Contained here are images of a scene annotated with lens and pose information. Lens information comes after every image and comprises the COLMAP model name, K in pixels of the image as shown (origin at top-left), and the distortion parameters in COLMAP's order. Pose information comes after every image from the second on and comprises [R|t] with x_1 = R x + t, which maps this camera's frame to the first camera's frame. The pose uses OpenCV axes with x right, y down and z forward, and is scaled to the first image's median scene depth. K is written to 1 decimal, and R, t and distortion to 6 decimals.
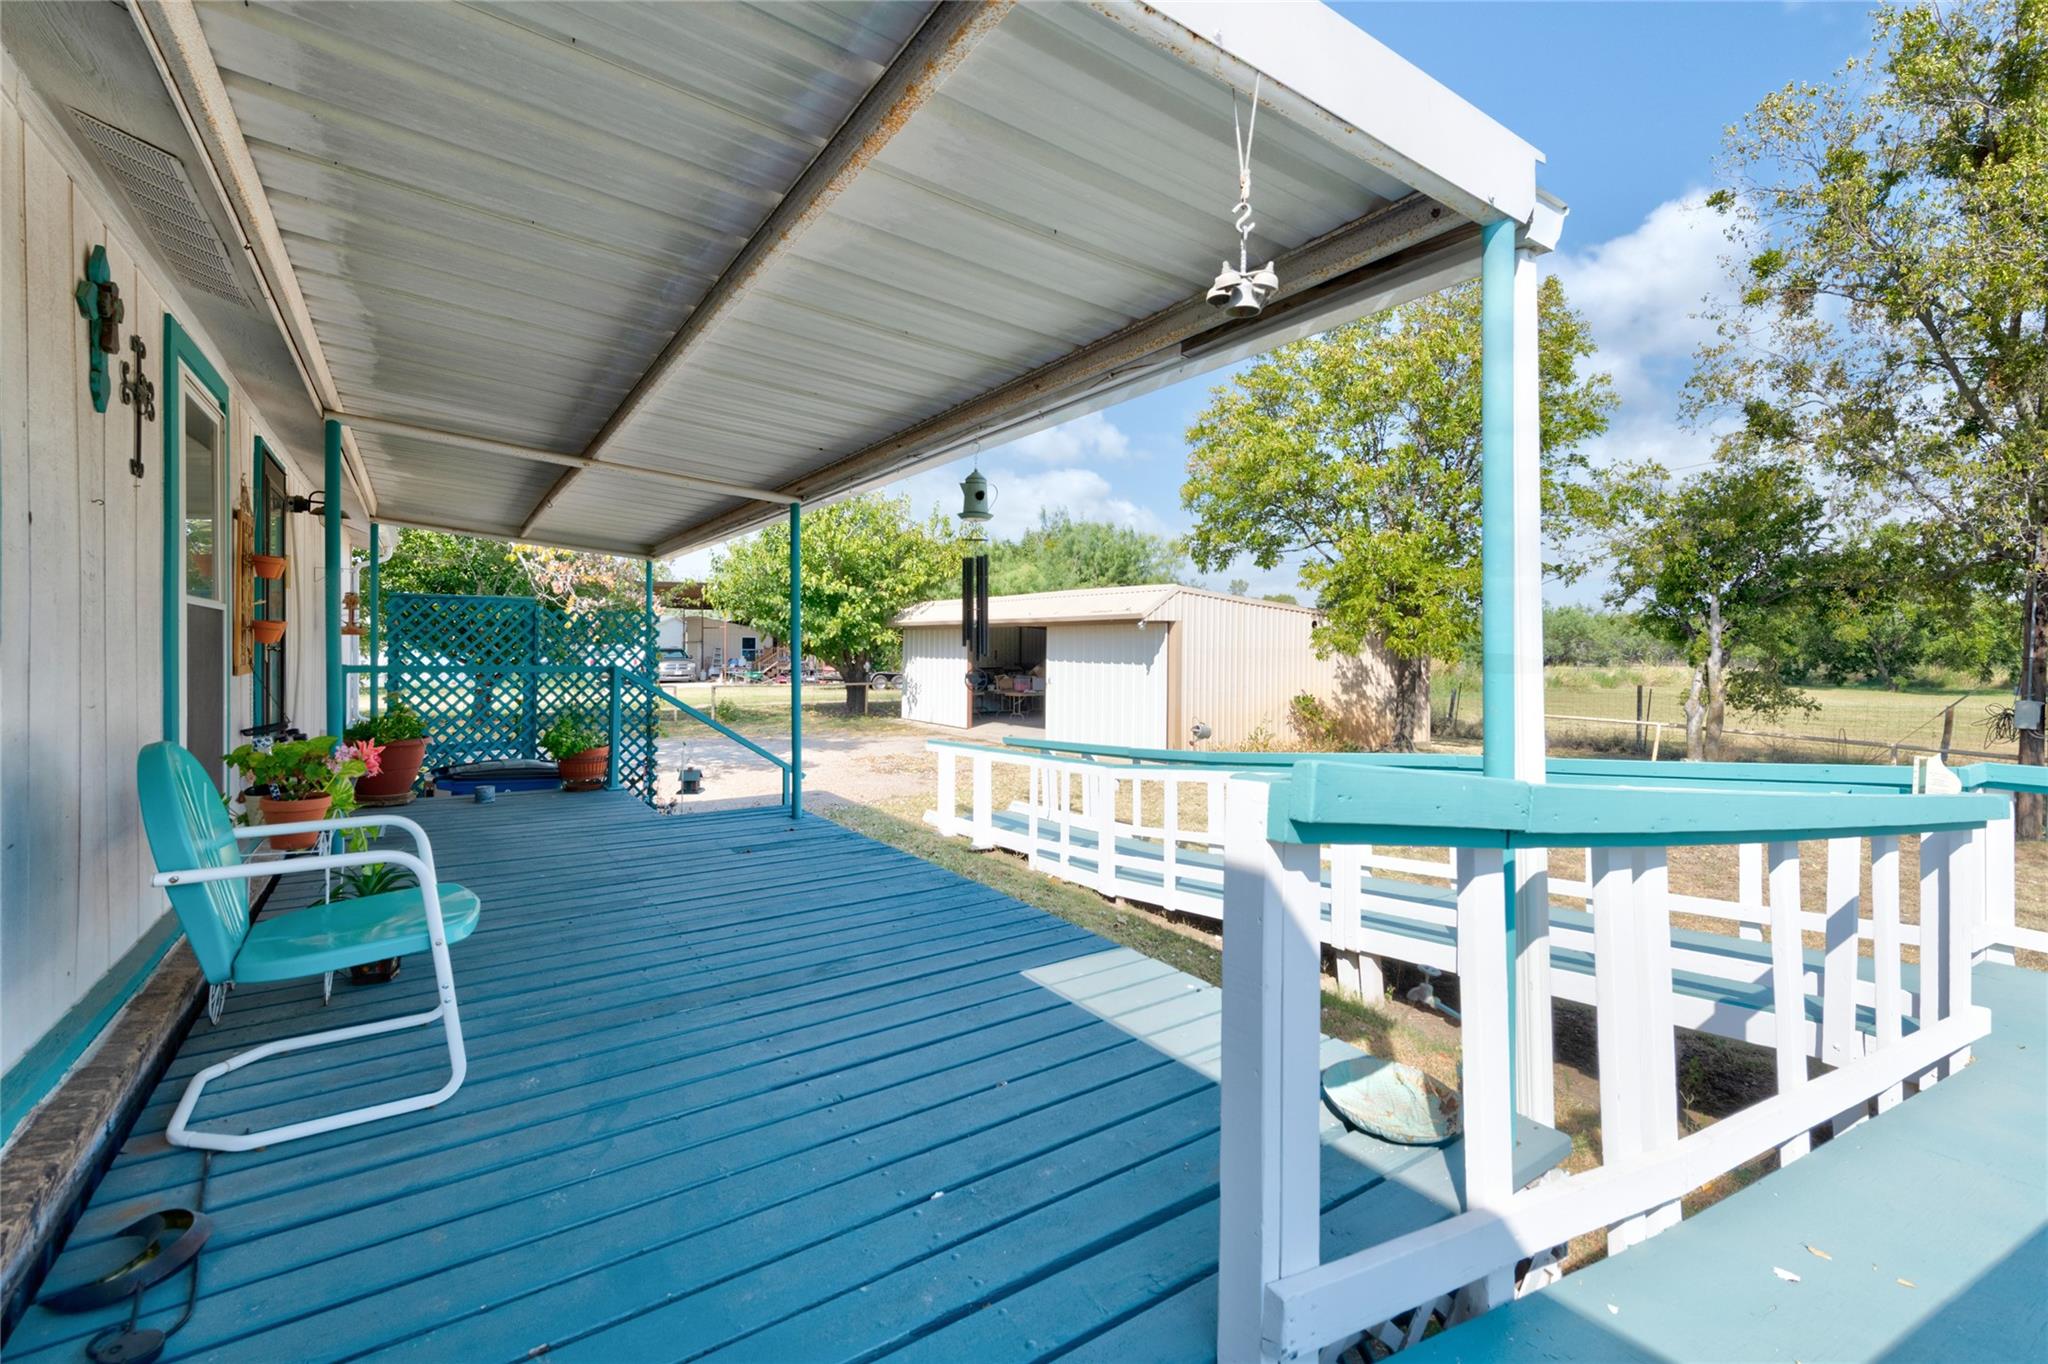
lens RADIAL K [[881.3, 0, 1028.9], [0, 881.3, 653.3], [0, 0, 1]] dist [0.000579, 0.000005]
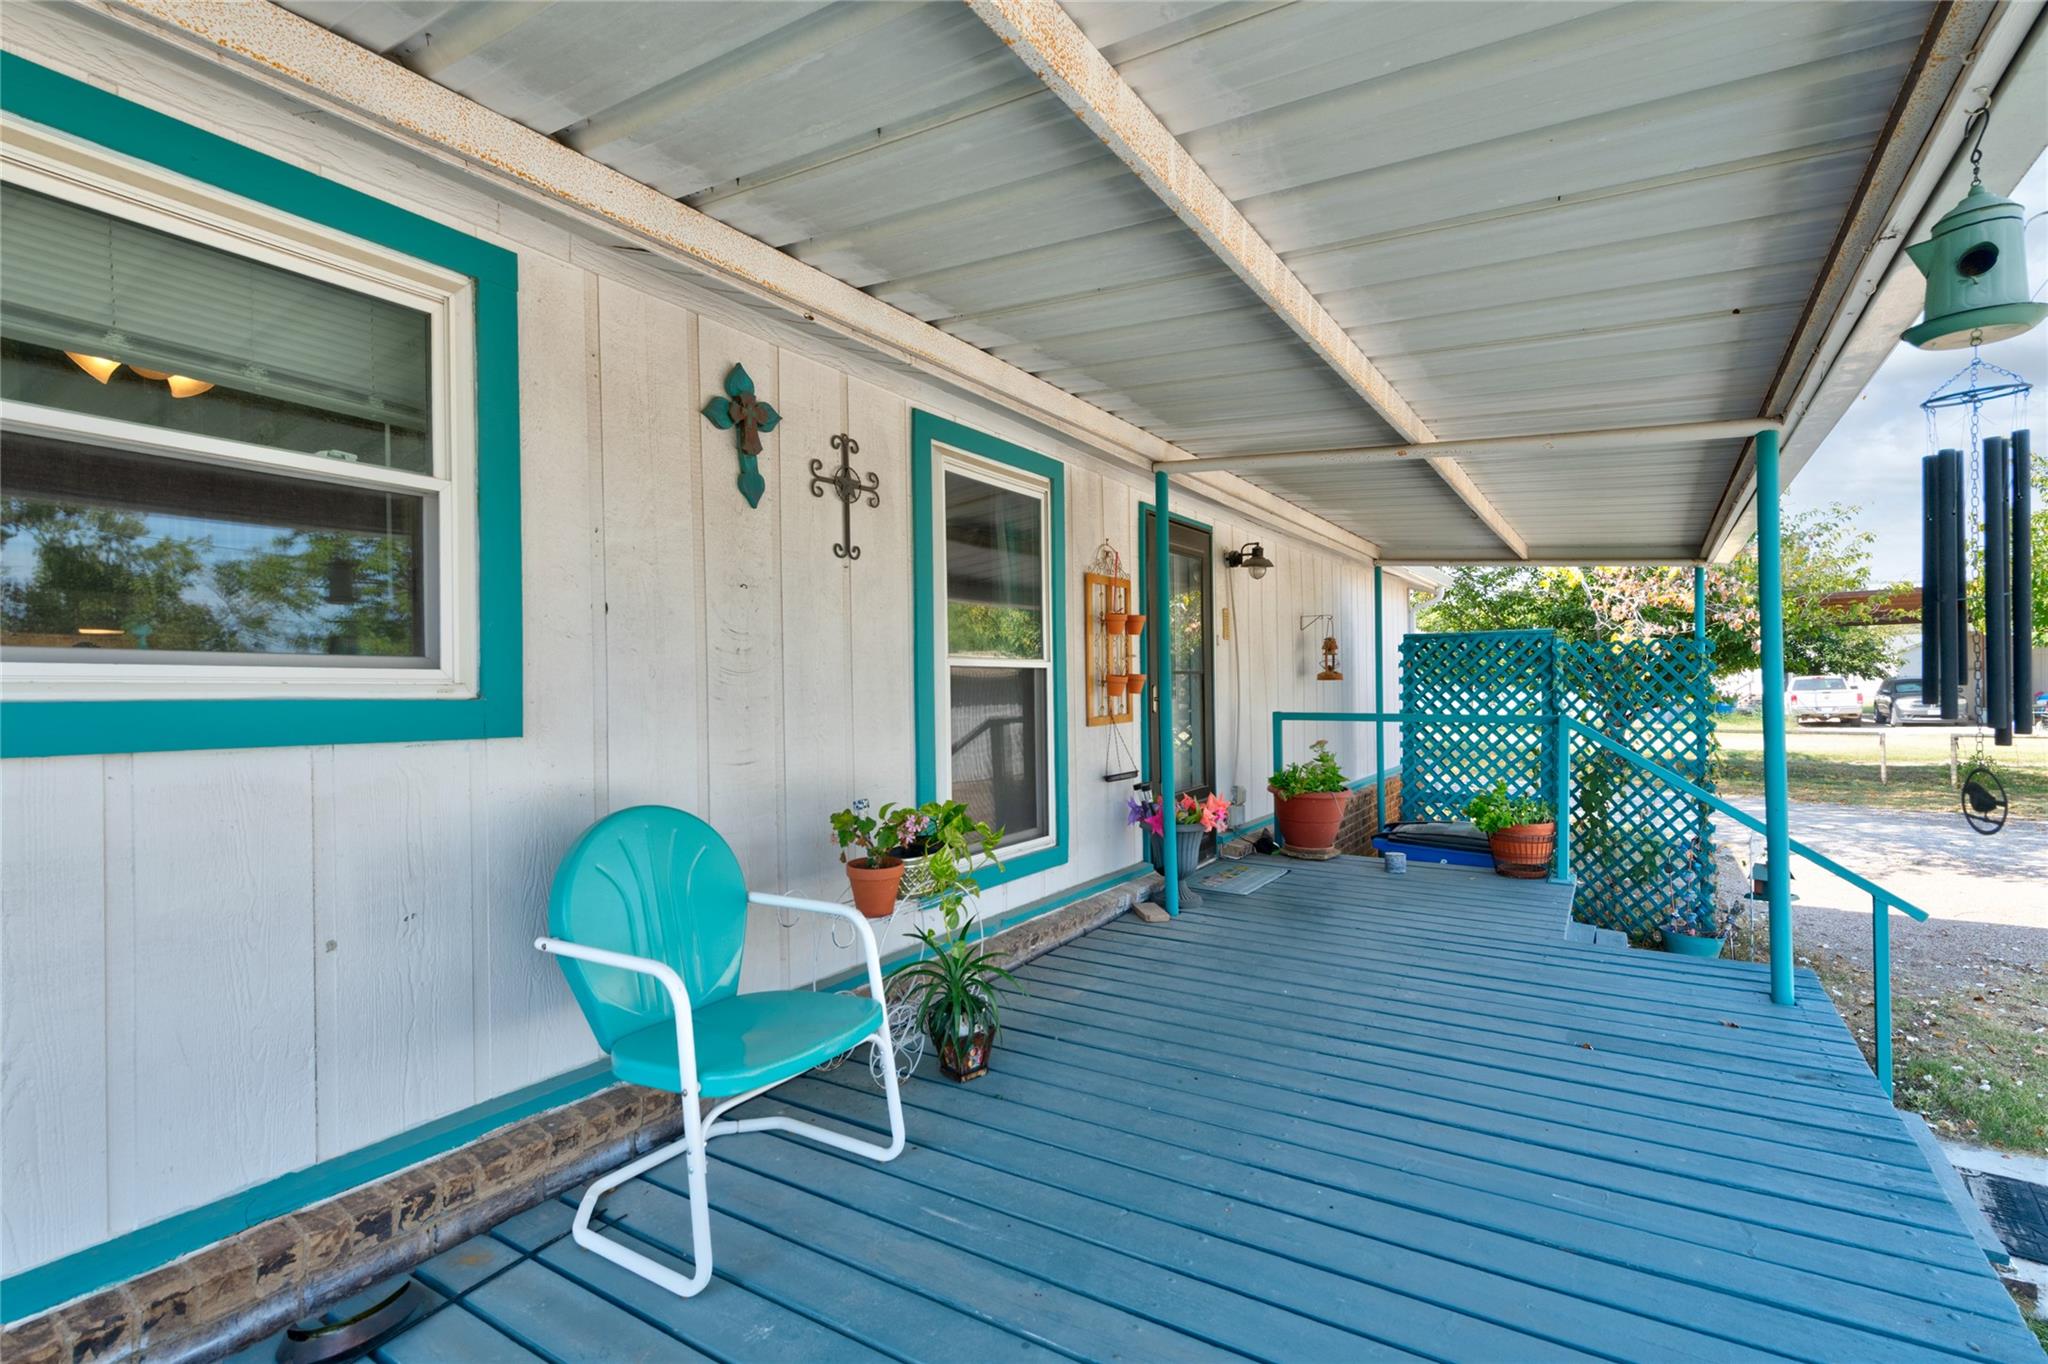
lens RADIAL K [[924.0, 0, 1027.8], [0, 924.0, 691.2], [0, 0, 1]] dist [0.012086, -0.000025]
pose [[0.404522, -0.006704, -0.914504, 0.075510], [0.009573, 0.999949, -0.003096, -0.010107], [0.914478, -0.007502, 0.404566, 0.317979]]
